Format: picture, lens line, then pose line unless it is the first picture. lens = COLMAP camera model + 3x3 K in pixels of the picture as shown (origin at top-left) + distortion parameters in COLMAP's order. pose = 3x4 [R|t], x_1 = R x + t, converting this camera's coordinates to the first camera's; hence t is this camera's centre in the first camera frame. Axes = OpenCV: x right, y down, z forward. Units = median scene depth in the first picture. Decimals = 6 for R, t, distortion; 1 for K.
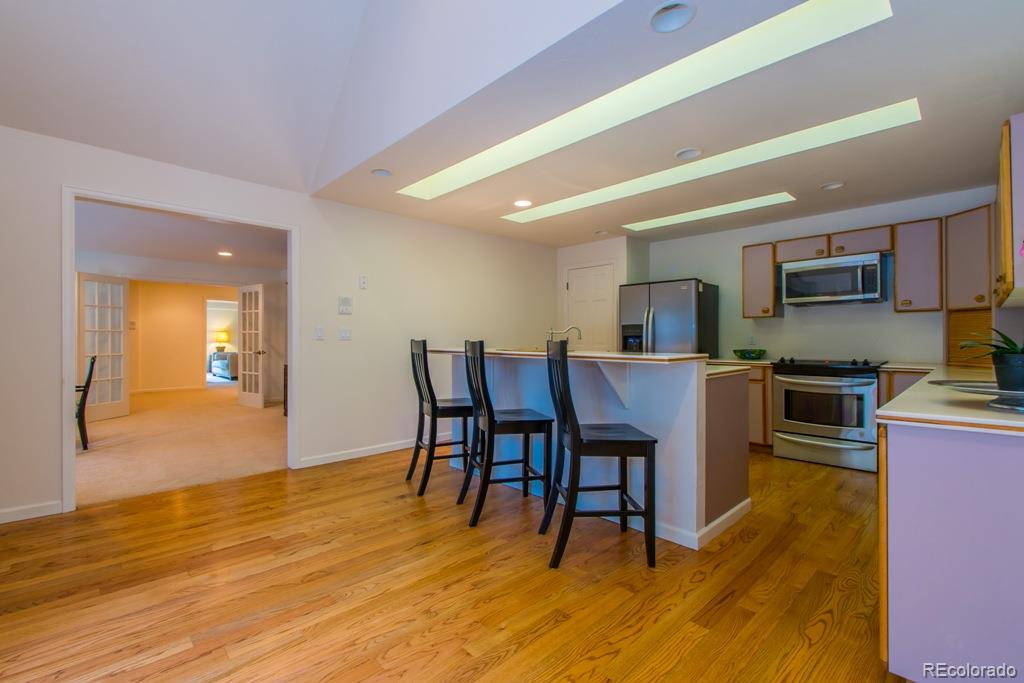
lens RADIAL K [[450.4, 0, 505.3], [0, 450.4, 339.9], [0, 0, 1]] dist [-0.002285, -0.000262]
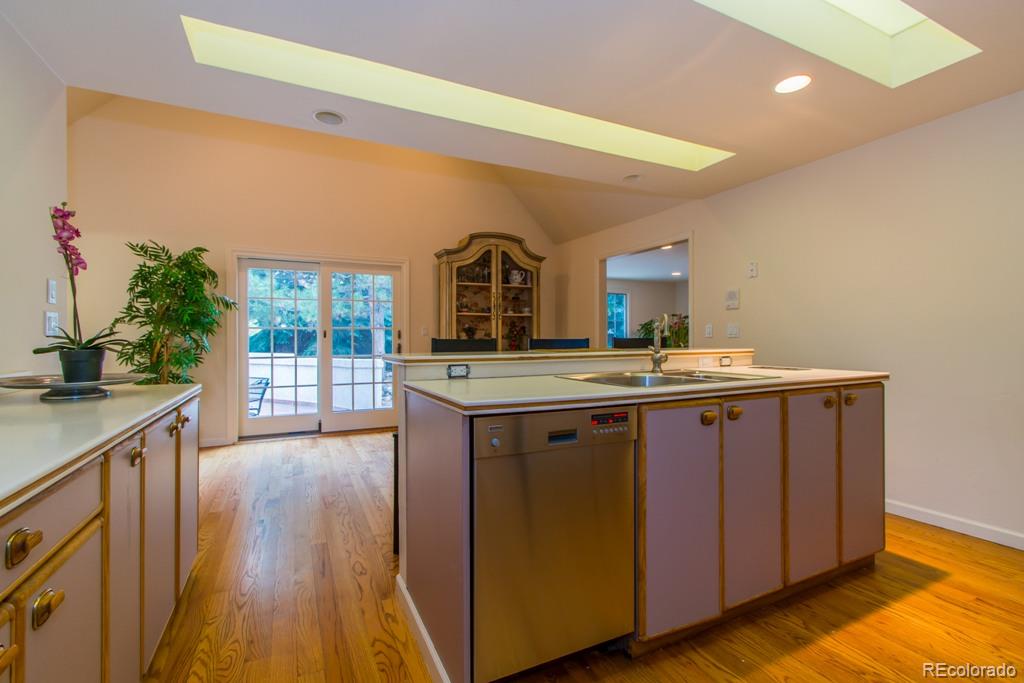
lens RADIAL K [[450.4, 0, 504.1], [0, 450.4, 342.1], [0, 0, 1]] dist [-0.002285, -0.000262]
pose [[-0.314408, 0.004926, -0.949275, 0.444257], [0.009639, 0.999952, 0.001996, 0.002933], [0.949239, -0.008523, -0.314441, 0.561173]]
